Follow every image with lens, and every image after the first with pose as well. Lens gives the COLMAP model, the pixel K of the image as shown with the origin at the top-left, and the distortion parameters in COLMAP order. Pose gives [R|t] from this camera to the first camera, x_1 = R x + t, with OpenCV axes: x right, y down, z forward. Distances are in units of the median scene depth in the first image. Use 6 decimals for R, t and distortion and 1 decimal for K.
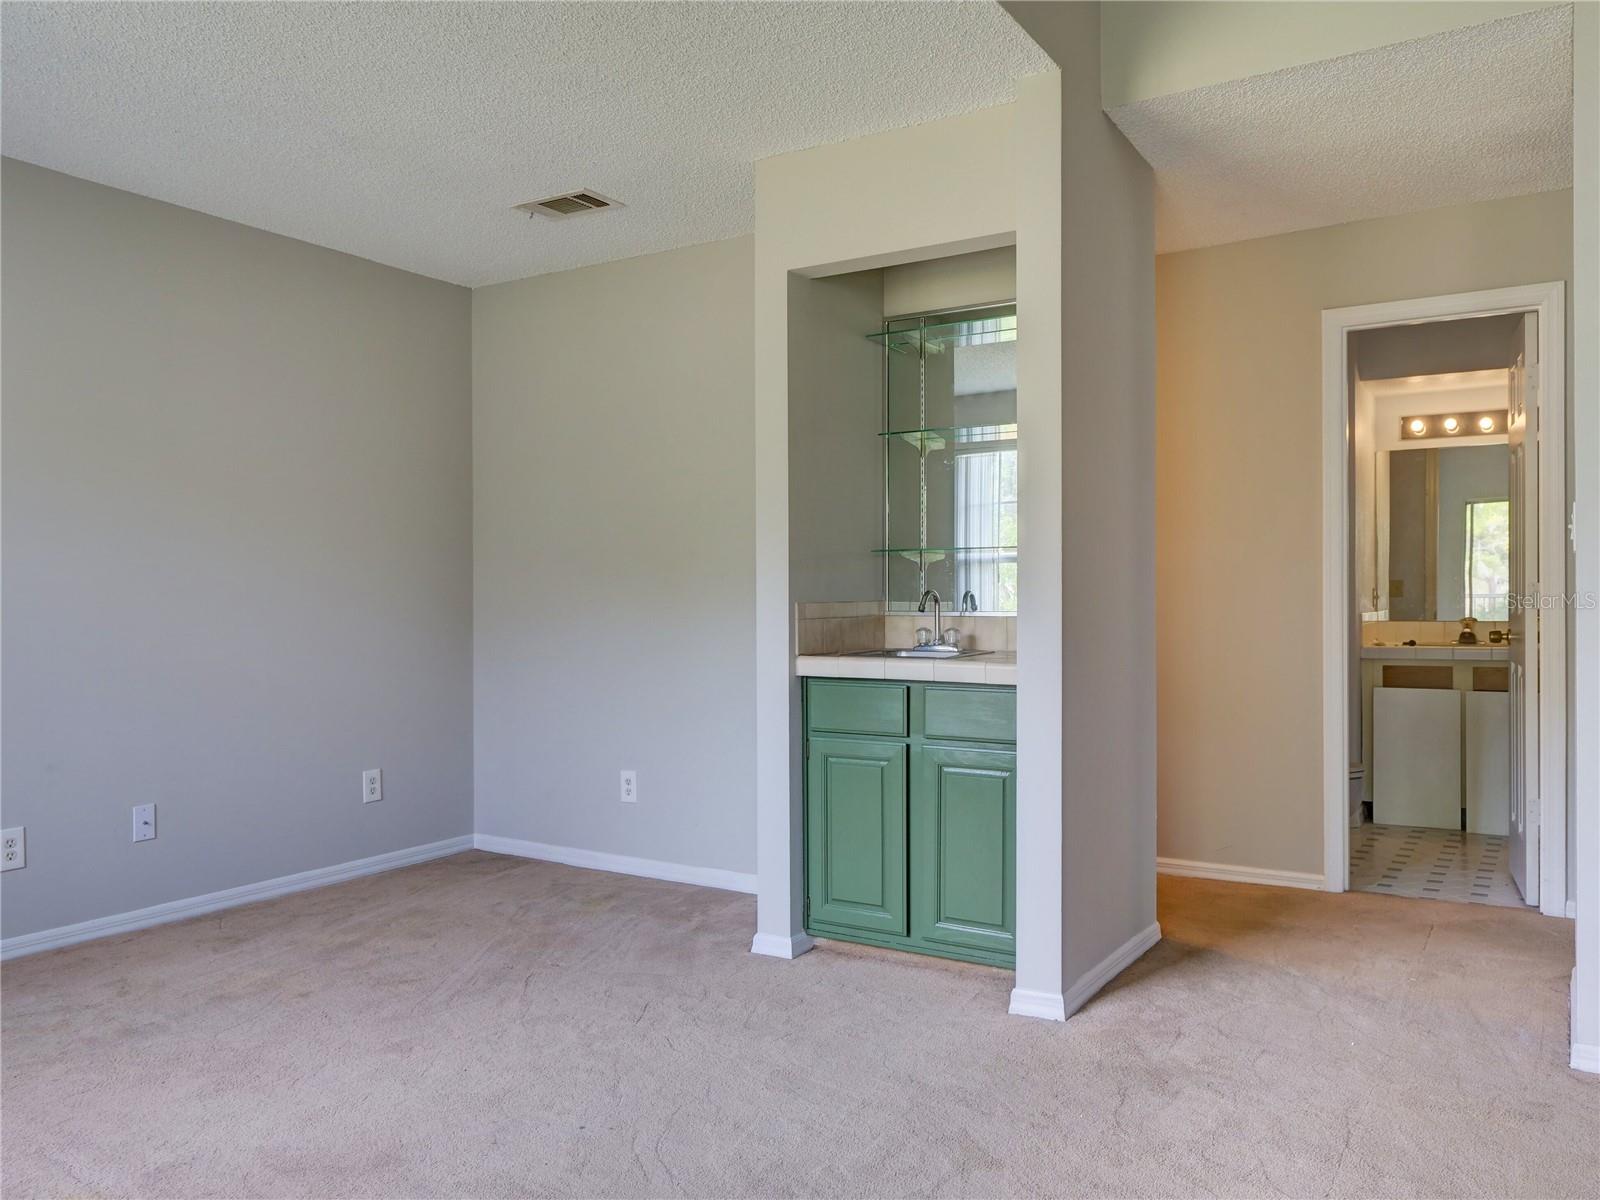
lens RADIAL K [[1260.7, 0, 800.0], [0, 1260.7, 600.0], [0, 0, 1]] dist [-0.002356, -0.004077]
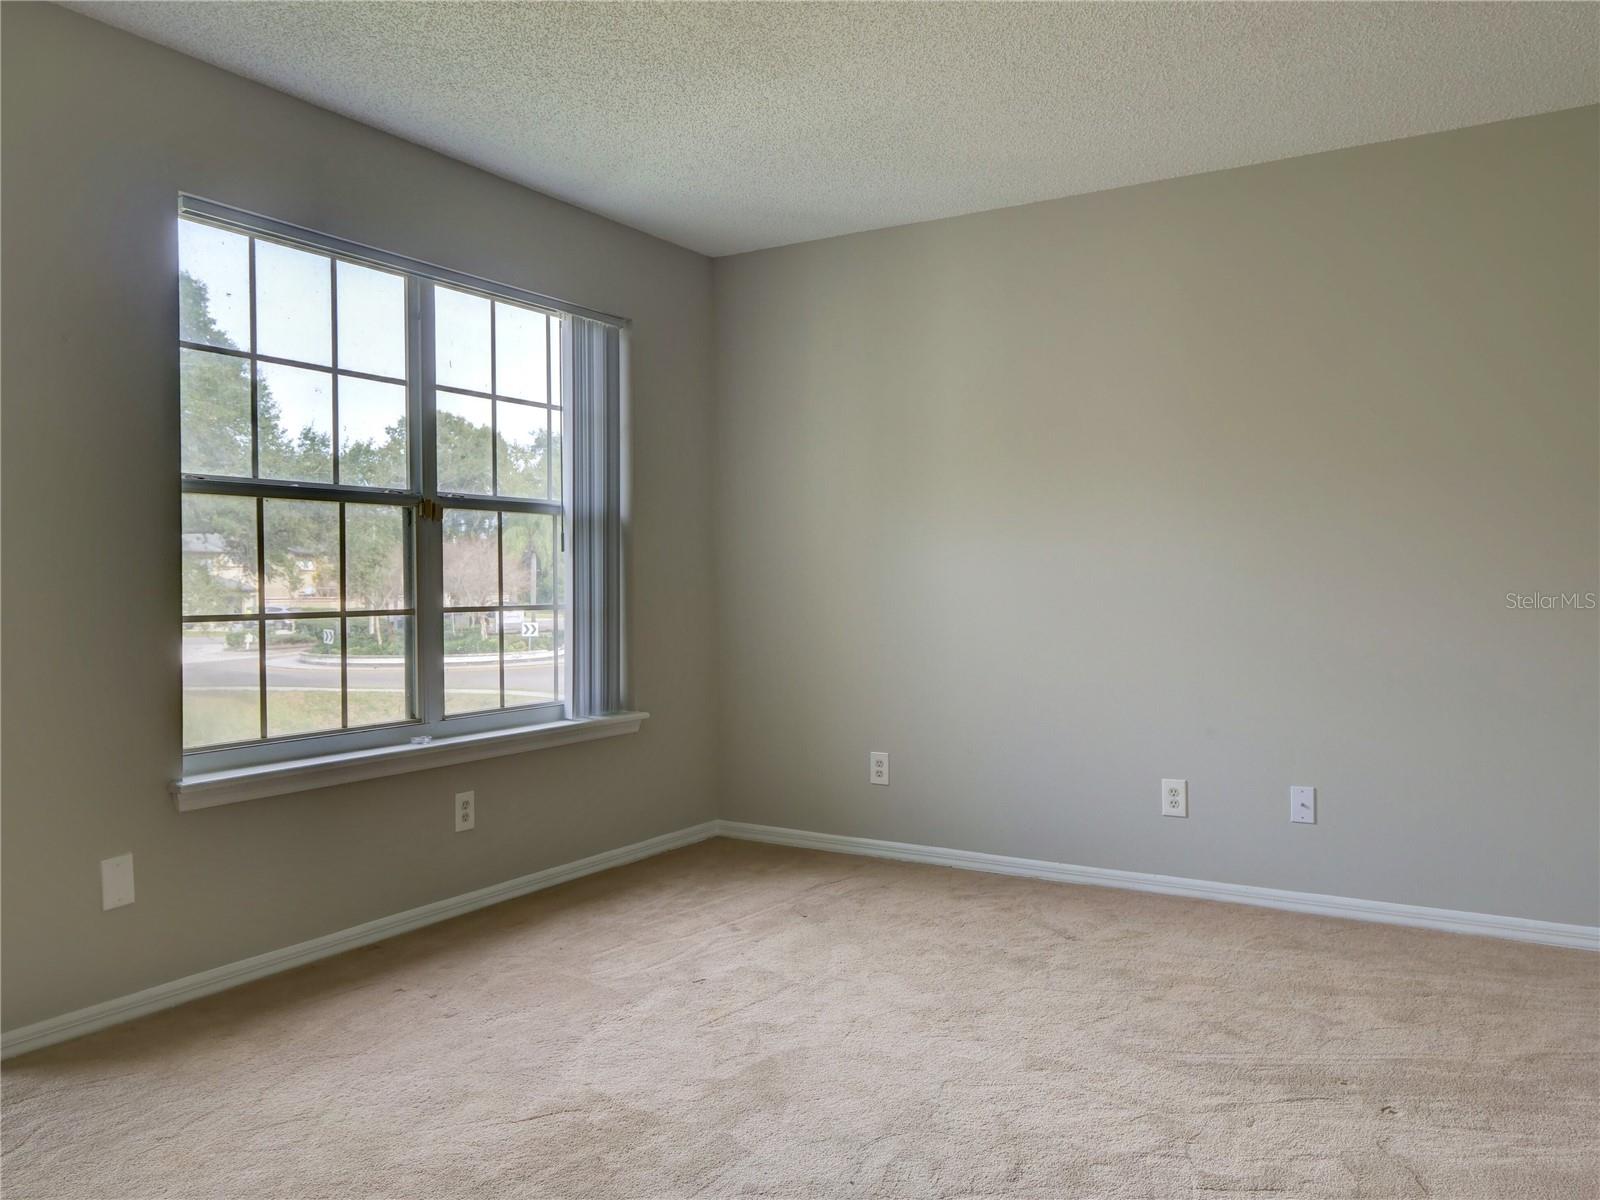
lens RADIAL K [[1260.7, 0, 800.0], [0, 1260.7, 600.0], [0, 0, 1]] dist [-0.002356, -0.004077]
pose [[-0.009110, 0.041313, -0.999105, 0.557607], [0.007320, 0.999122, 0.041246, -0.033347], [0.999932, -0.006938, -0.009404, 0.738483]]
